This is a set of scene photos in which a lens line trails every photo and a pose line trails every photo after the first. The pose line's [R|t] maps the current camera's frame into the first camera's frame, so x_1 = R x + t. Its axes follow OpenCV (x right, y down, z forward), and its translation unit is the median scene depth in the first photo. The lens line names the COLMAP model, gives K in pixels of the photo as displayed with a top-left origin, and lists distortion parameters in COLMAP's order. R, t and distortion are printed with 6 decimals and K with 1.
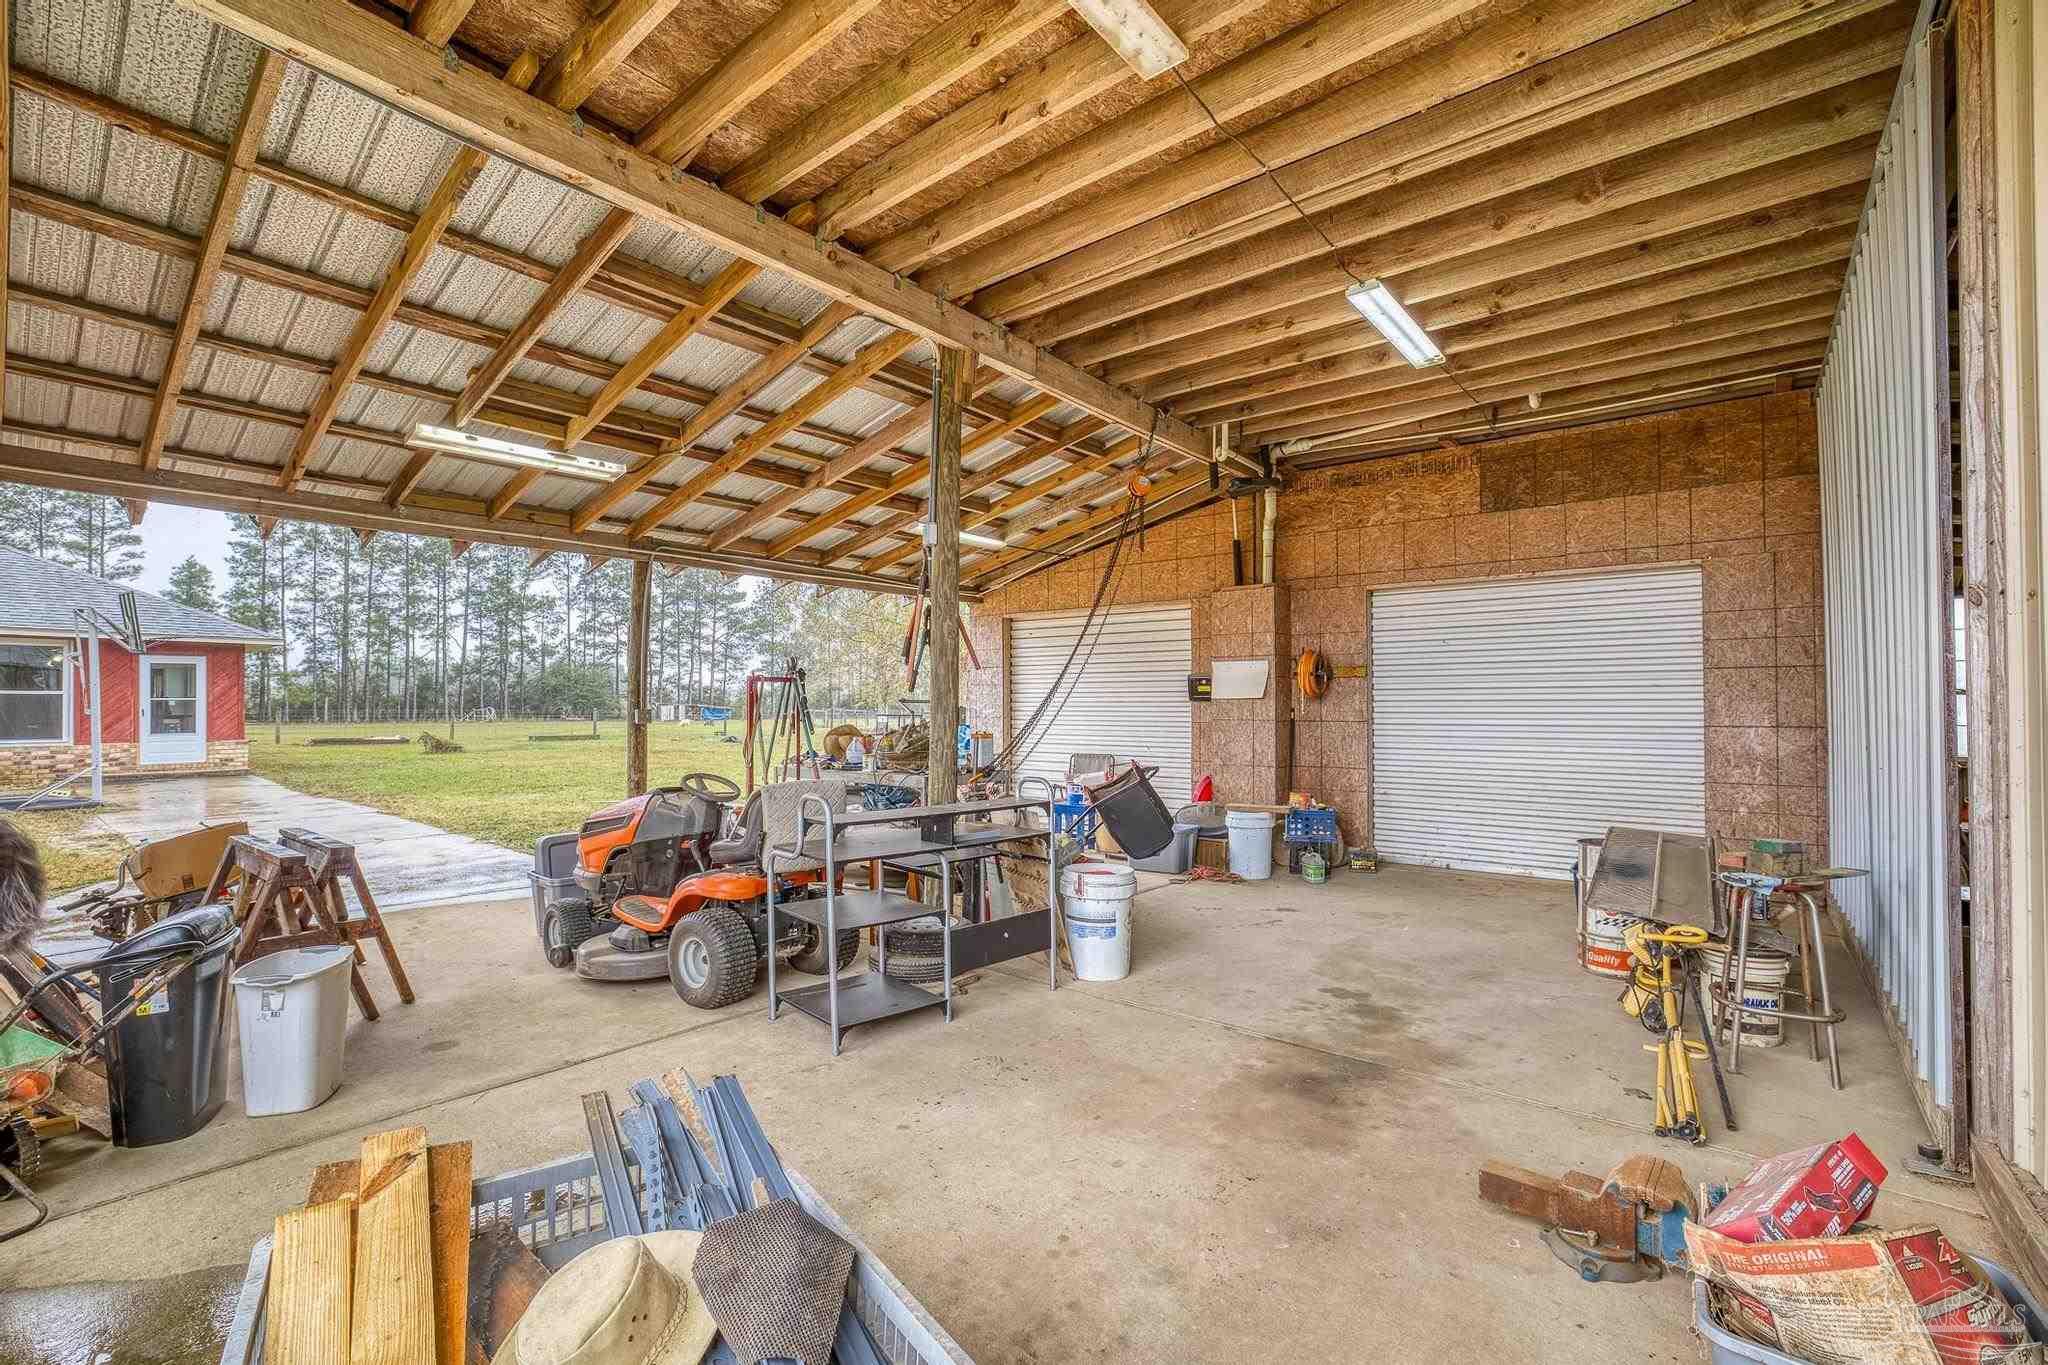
lens RADIAL K [[860.7, 0, 1021.1], [0, 860.7, 692.7], [0, 0, 1]] dist [0.002225, 0.000584]
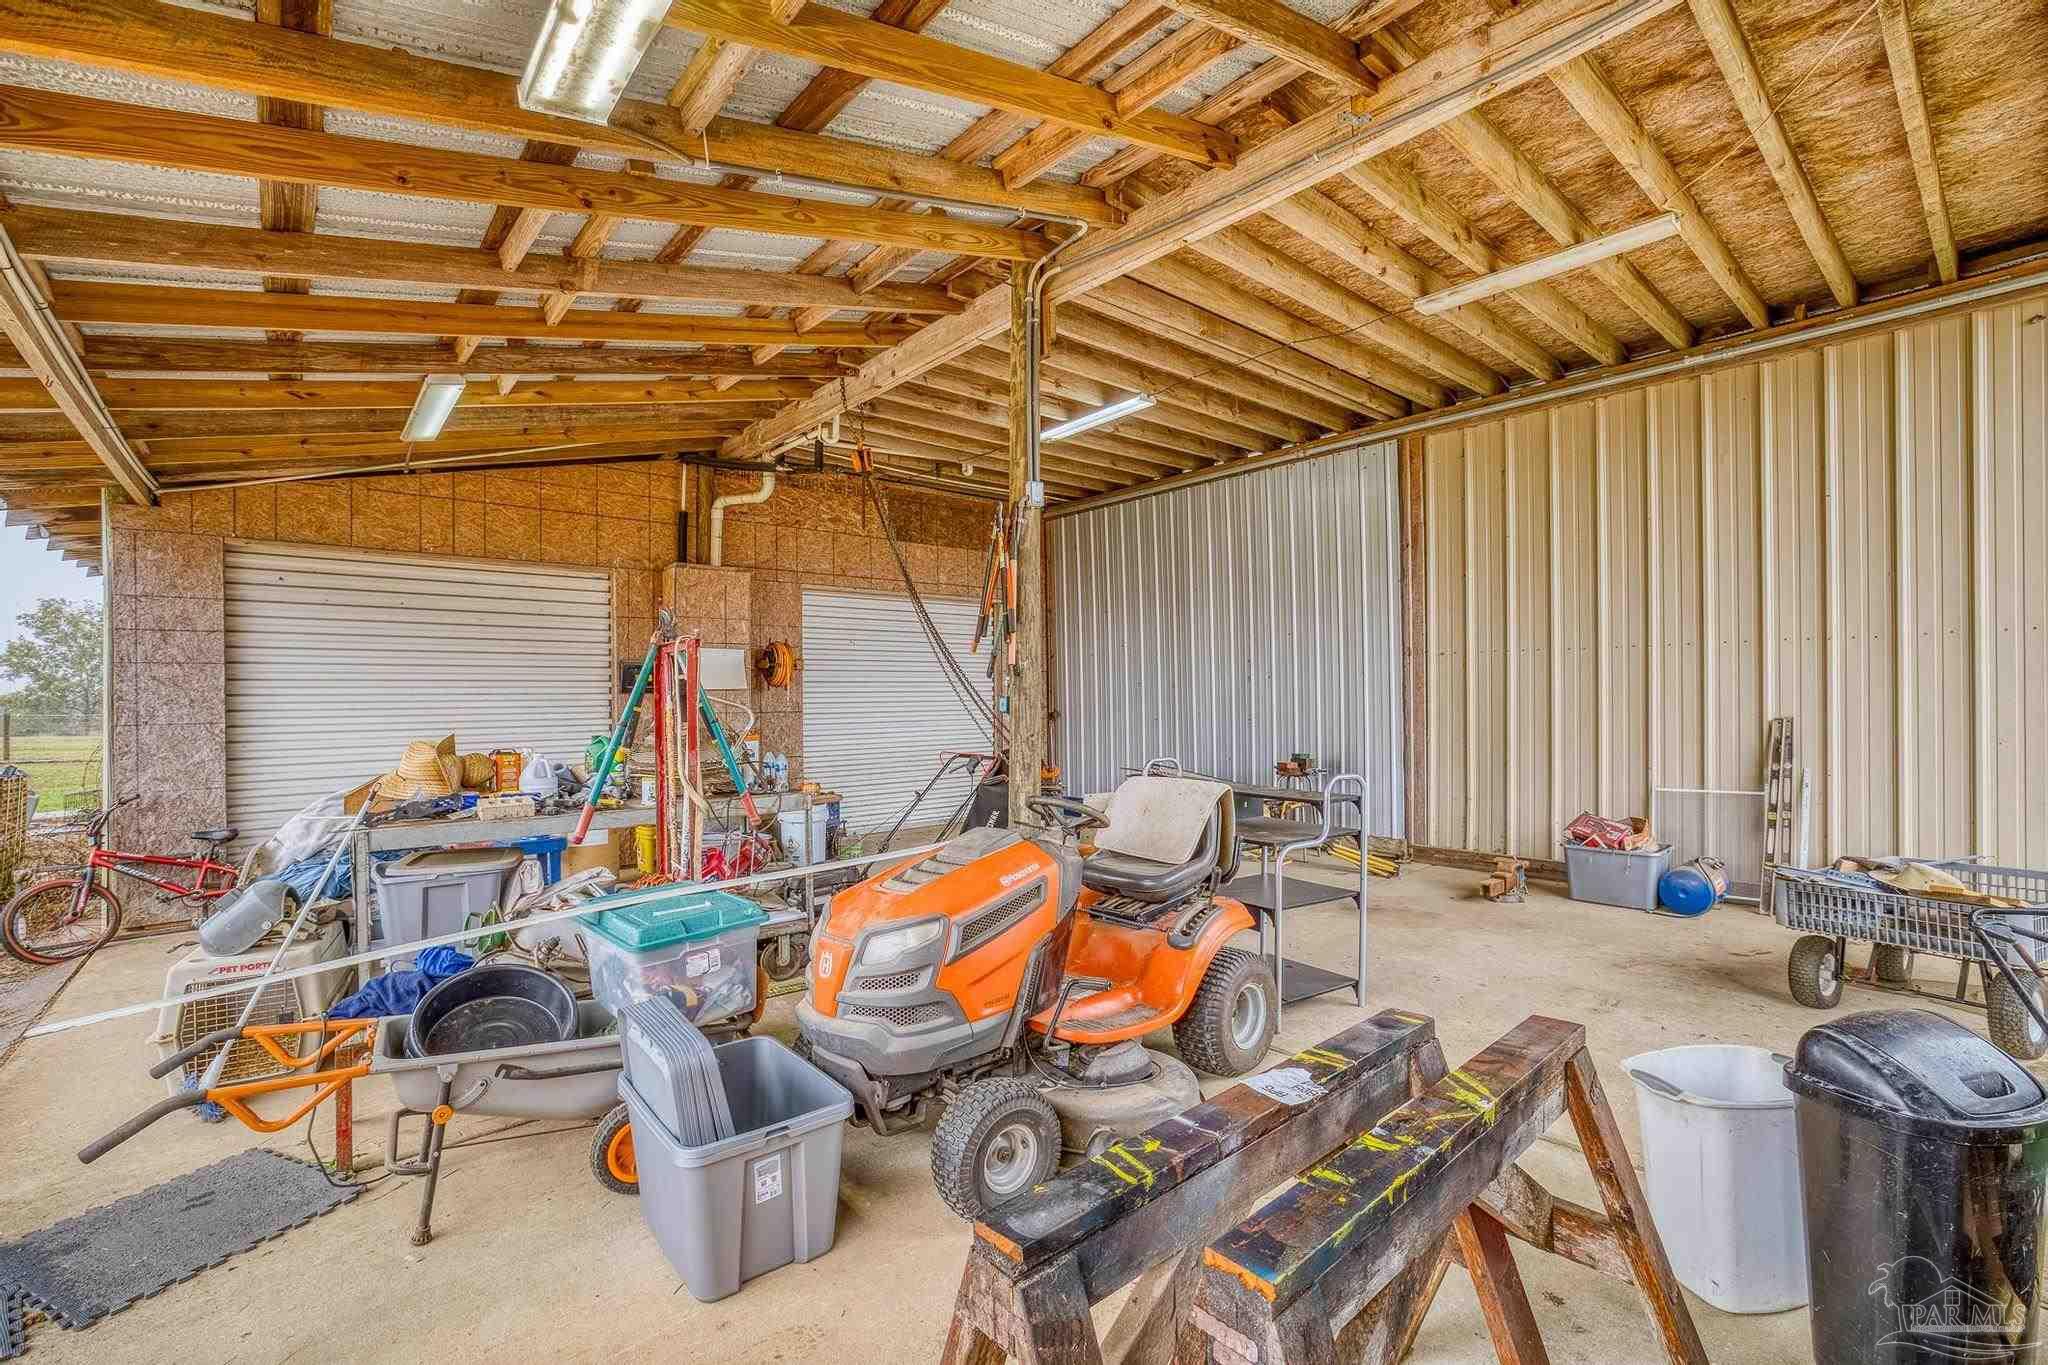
lens RADIAL K [[881.6, 0, 1019.1], [0, 881.6, 686.6], [0, 0, 1]] dist [0.009043, -0.000336]
pose [[0.190889, 0.001421, 0.981611, -0.614857], [0.001938, 0.999996, -0.001824, 0.005362], [-0.981610, 0.002250, 0.190885, 0.528905]]
